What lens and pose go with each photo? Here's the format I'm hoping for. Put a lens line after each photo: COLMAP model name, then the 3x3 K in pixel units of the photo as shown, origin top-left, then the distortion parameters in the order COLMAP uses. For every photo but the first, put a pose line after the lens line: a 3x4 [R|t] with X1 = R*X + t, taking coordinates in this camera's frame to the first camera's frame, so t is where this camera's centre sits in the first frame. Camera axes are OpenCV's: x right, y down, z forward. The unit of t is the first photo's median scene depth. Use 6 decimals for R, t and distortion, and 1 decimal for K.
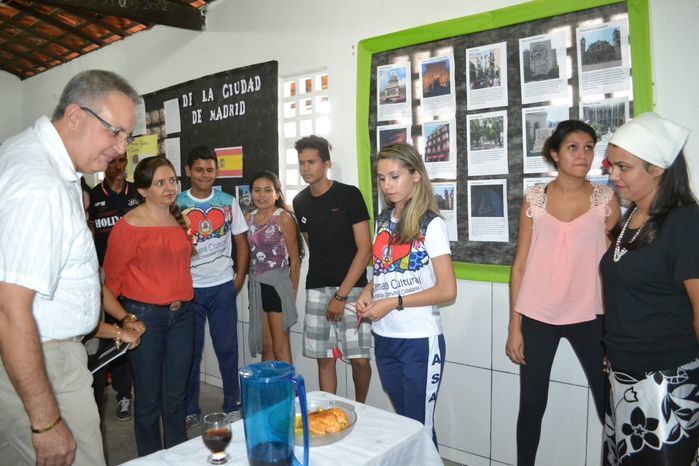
lens RADIAL K [[544.5, 0, 349.5], [0, 544.5, 233.0], [0, 0, 1]] dist [-0.092408, 0.027235]
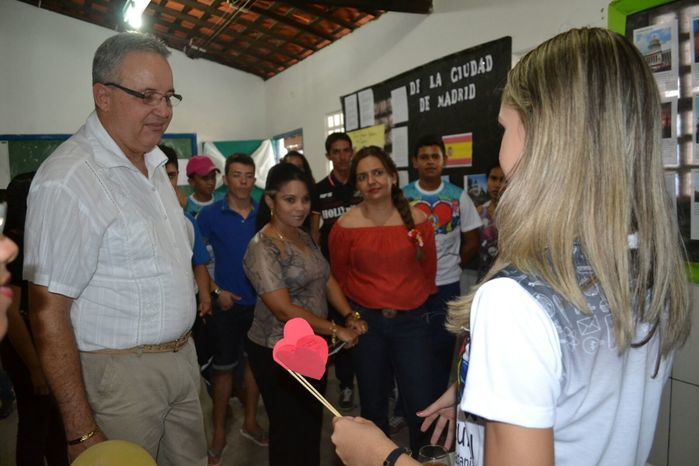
lens RADIAL K [[544.5, 0, 349.5], [0, 544.5, 233.0], [0, 0, 1]] dist [-0.092408, 0.027235]
pose [[0.914929, 0.023871, -0.402908, -0.013112], [-0.018587, 0.999682, 0.017020, -0.000681], [0.403186, -0.008083, 0.915082, 0.068098]]
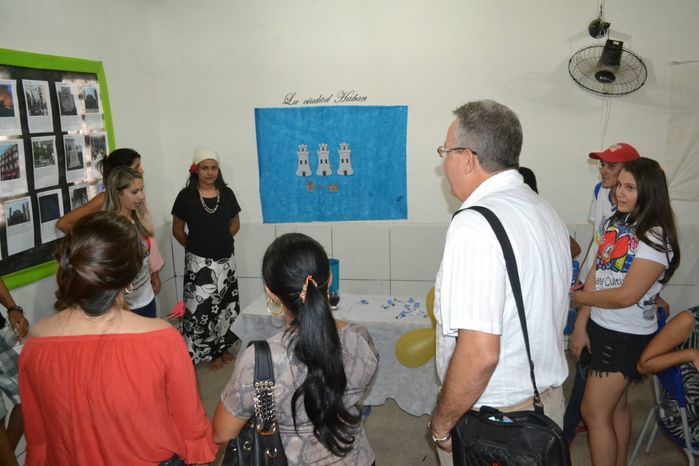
lens RADIAL K [[544.5, 0, 349.5], [0, 544.5, 233.0], [0, 0, 1]] dist [-0.092408, 0.027235]
pose [[-0.431761, -0.115672, 0.894541, -0.958628], [0.149446, 0.968862, 0.197414, -0.121784], [-0.889522, 0.218921, -0.401030, 0.770093]]
